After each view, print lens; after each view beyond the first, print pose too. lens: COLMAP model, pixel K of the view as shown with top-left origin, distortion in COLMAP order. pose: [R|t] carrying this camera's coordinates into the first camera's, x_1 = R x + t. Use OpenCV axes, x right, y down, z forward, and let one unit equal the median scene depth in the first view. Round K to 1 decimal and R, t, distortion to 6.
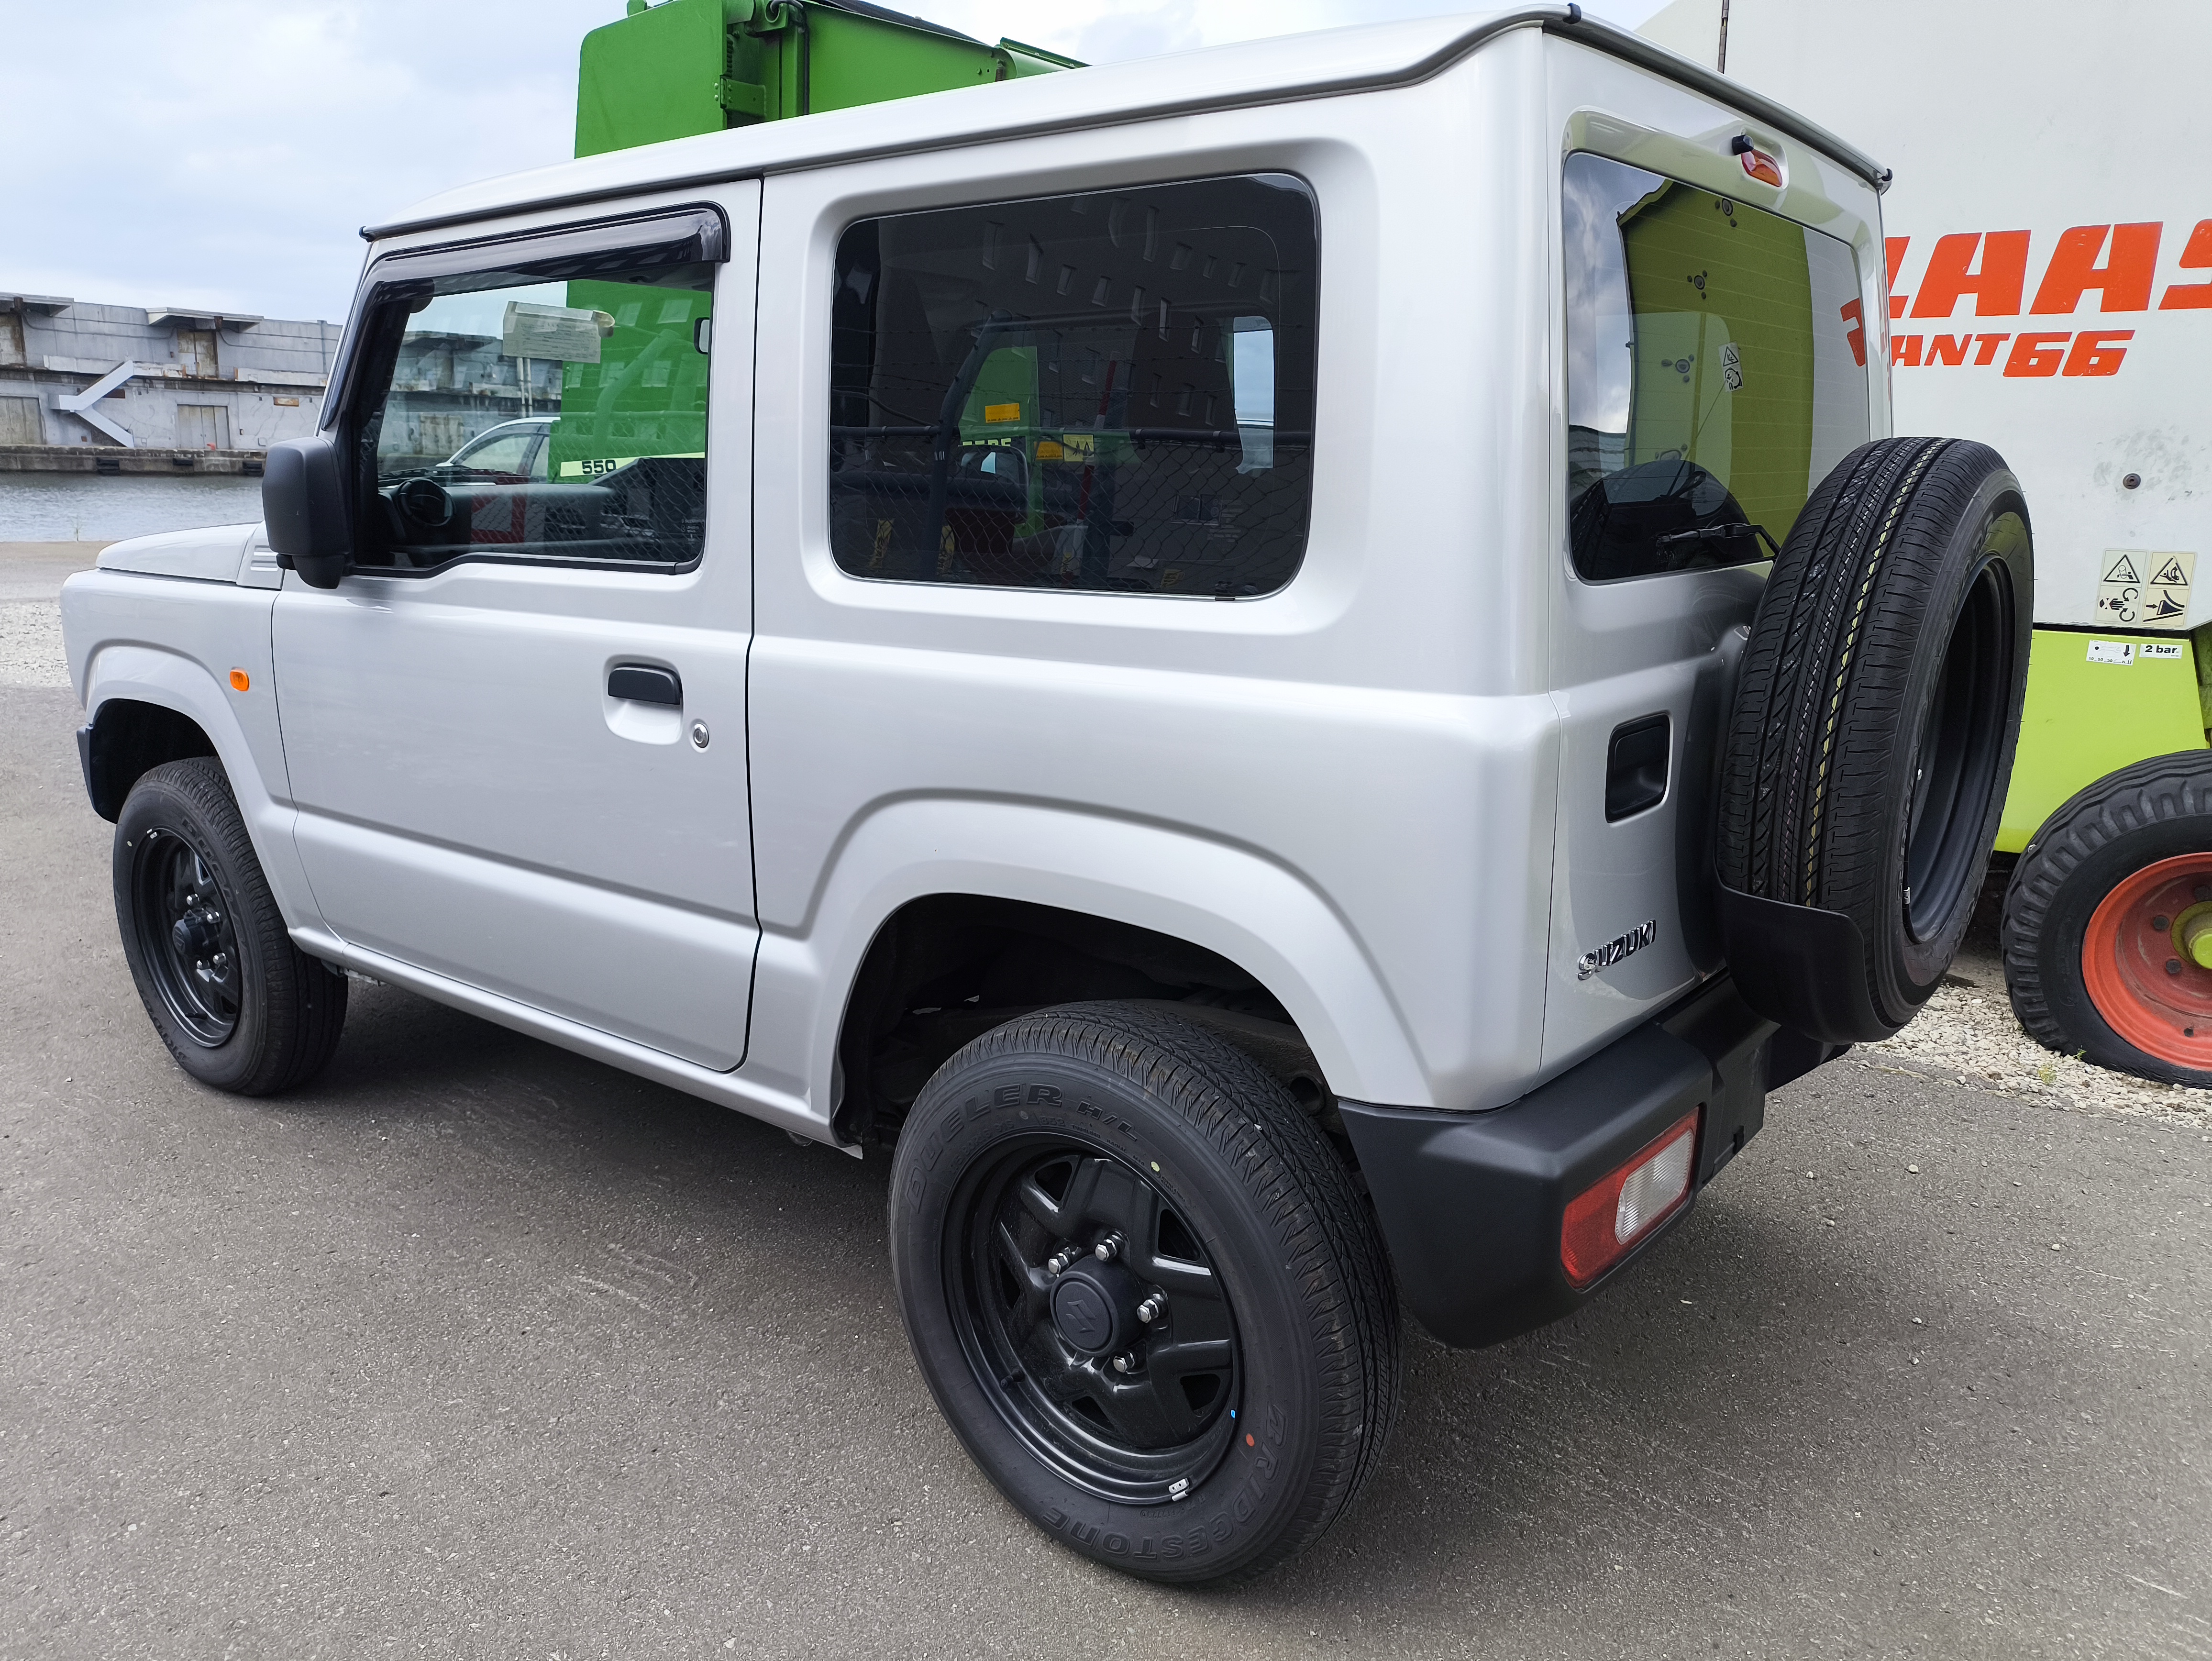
lens RADIAL K [[1642.2, 0, 1103.8], [0, 1642.2, 836.1], [0, 0, 1]] dist [0.049197, -0.058784]
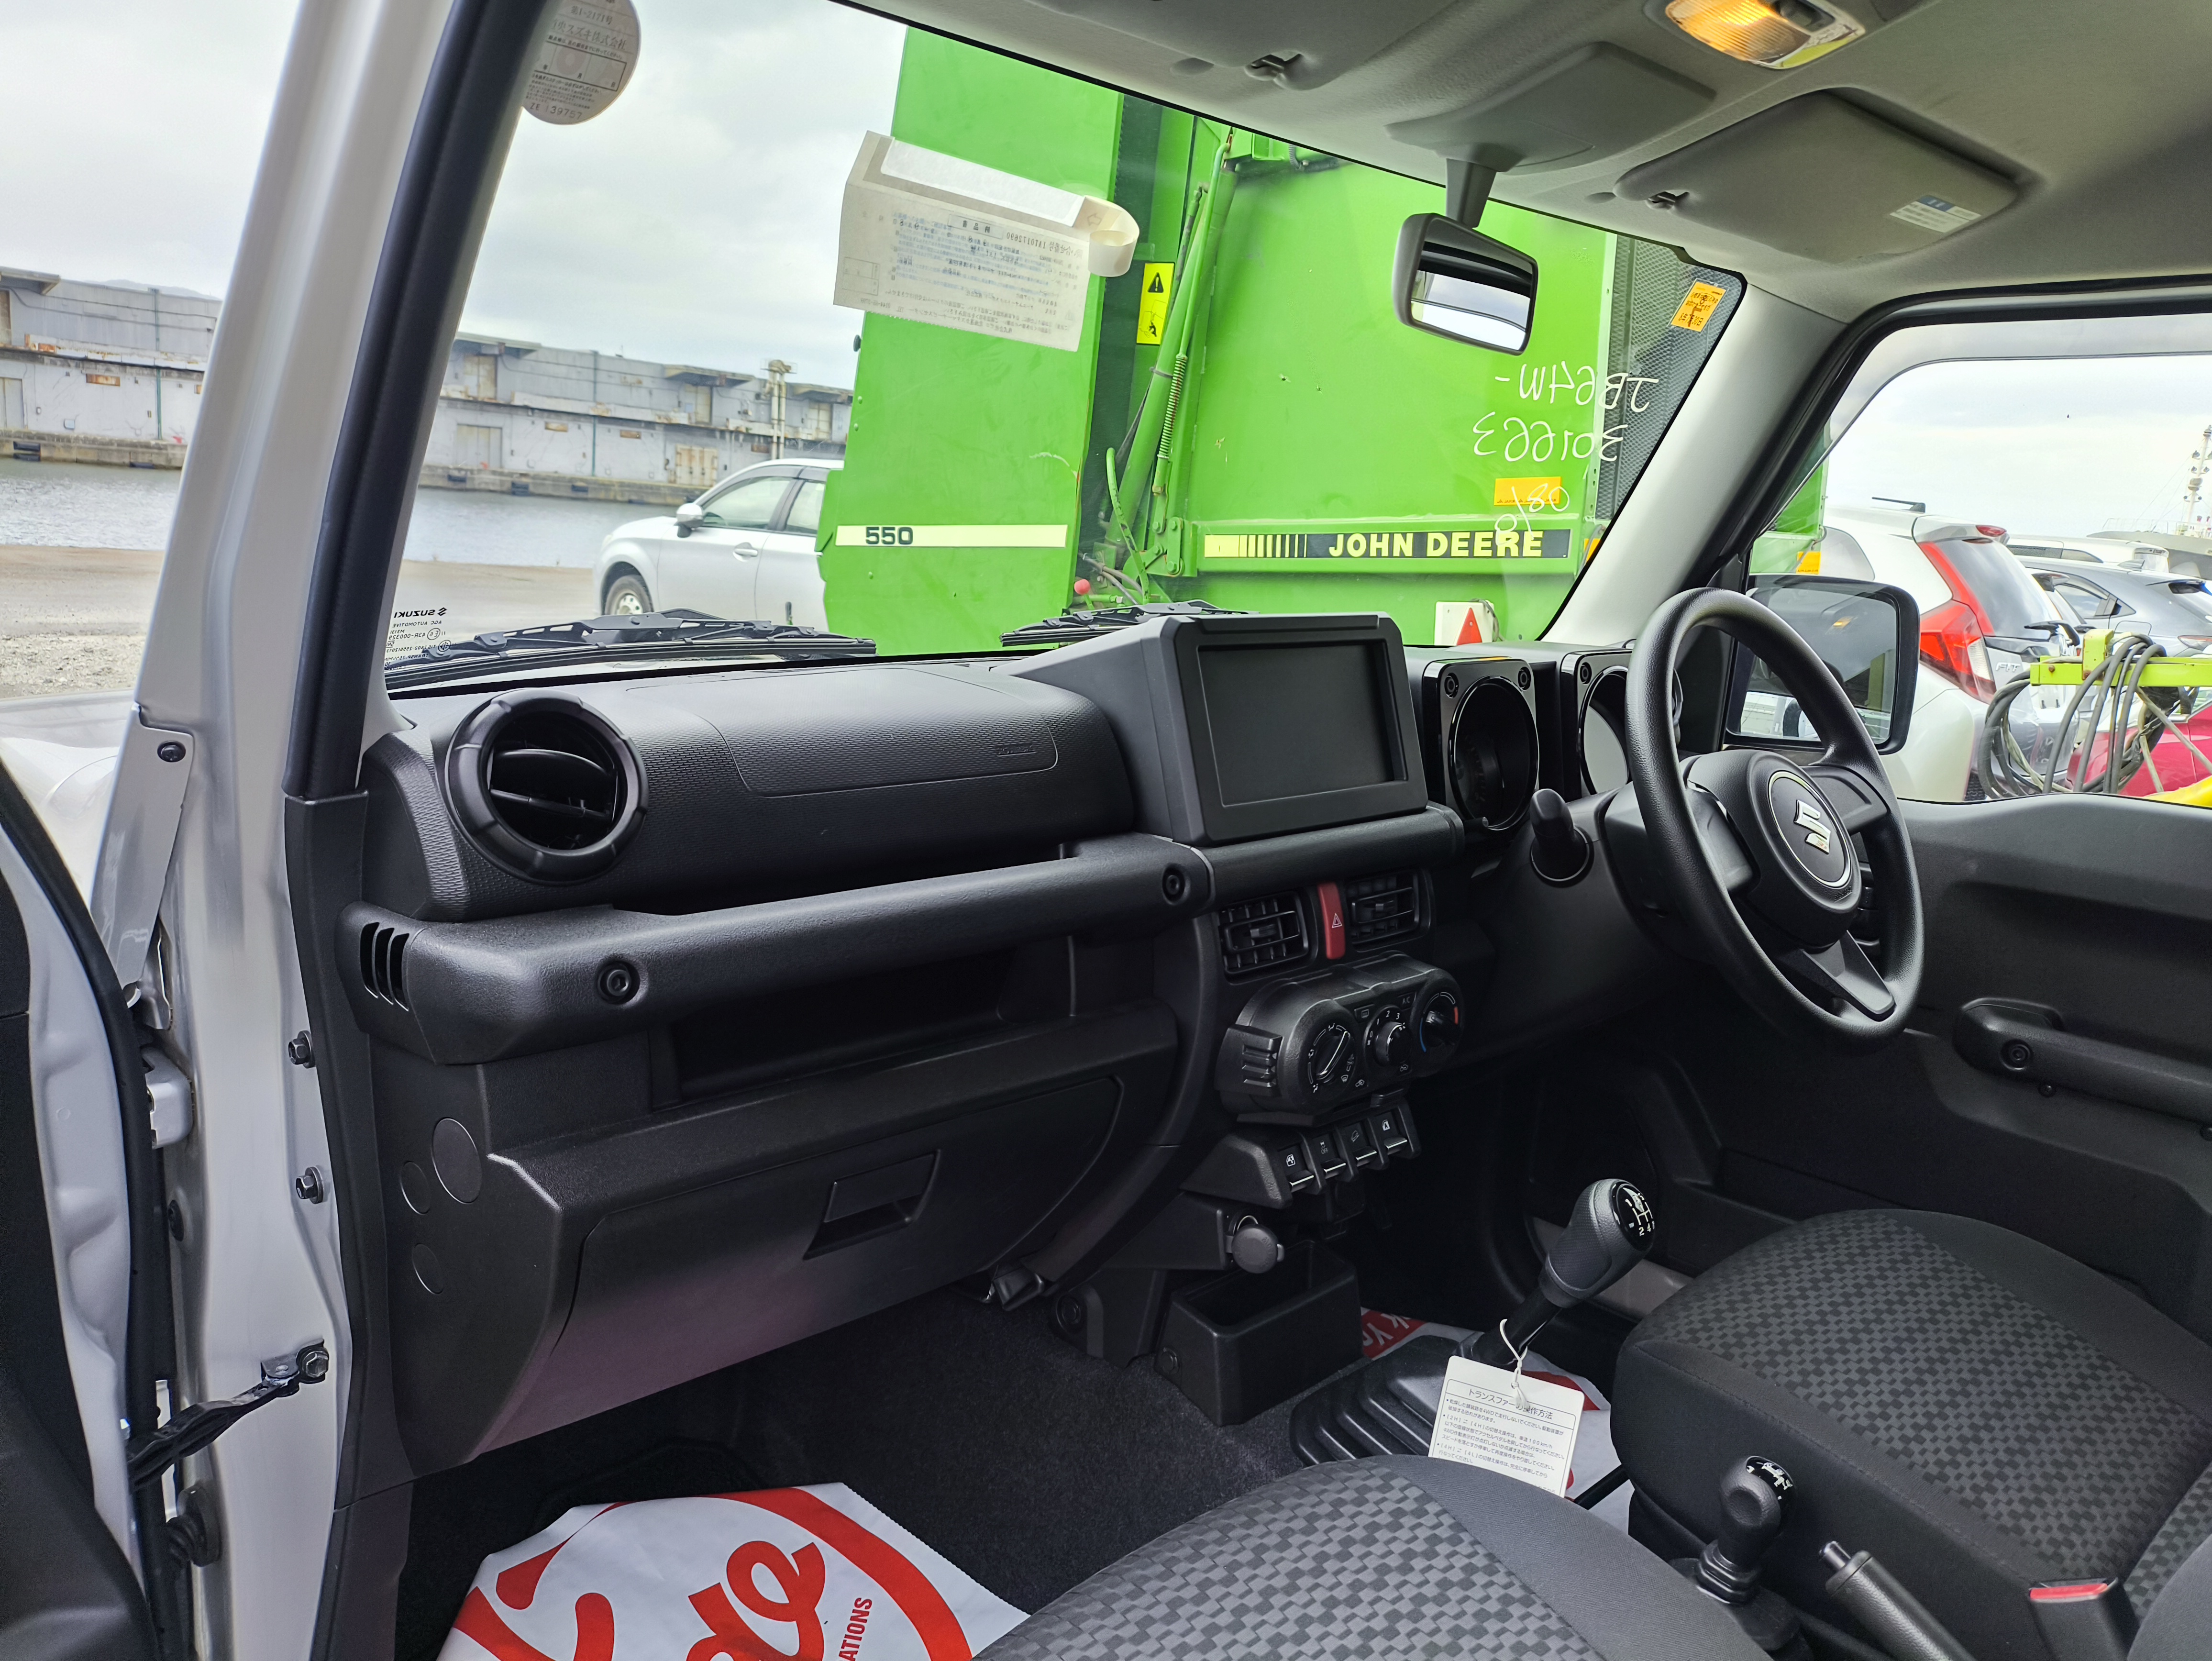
lens RADIAL K [[1642.2, 0, 1153.5], [0, 1642.2, 811.4], [0, 0, 1]] dist [0.049197, -0.058784]
pose [[0.993057, 0.070503, -0.094165, -0.260766], [-0.074921, 0.996208, -0.044232, -0.181902], [0.090690, 0.050979, 0.994573, 0.688414]]
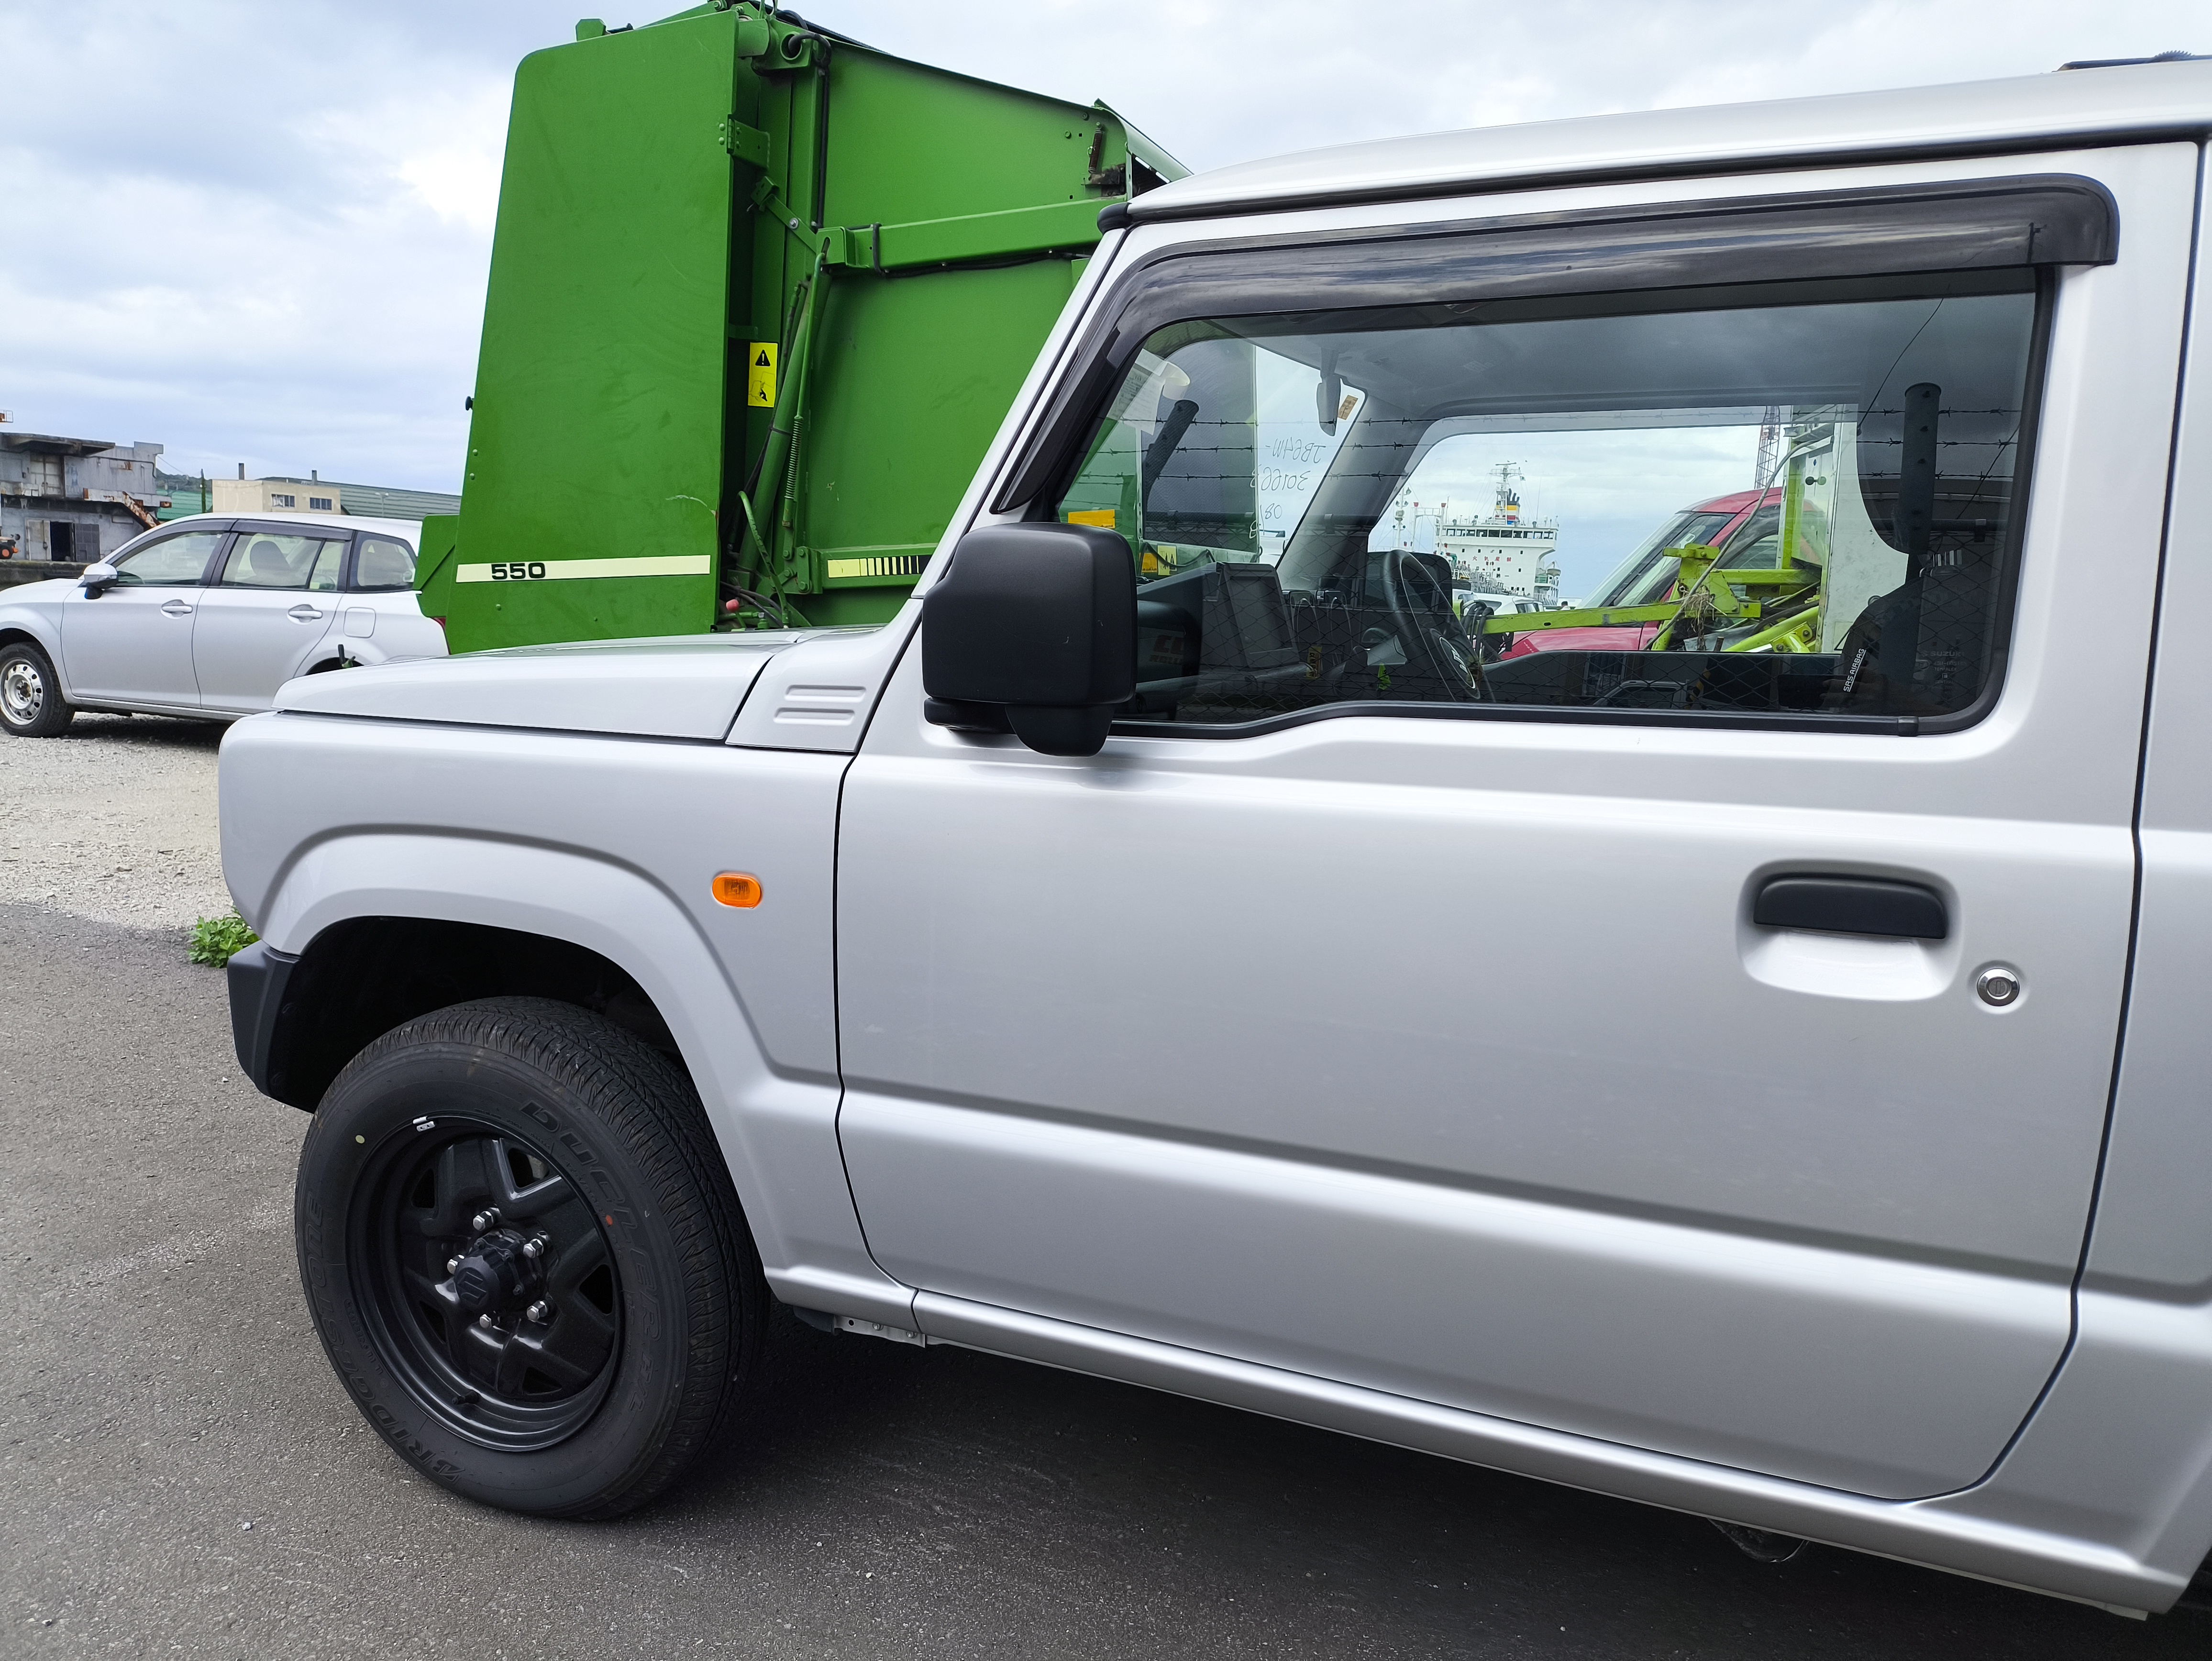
lens RADIAL K [[1642.2, 0, 1108.9], [0, 1642.2, 816.1], [0, 0, 1]] dist [0.049197, -0.058784]
pose [[0.964588, -0.021744, 0.262865, -0.542287], [0.042714, 0.996319, -0.074328, -0.068312], [-0.260281, 0.082924, 0.961965, 0.340577]]
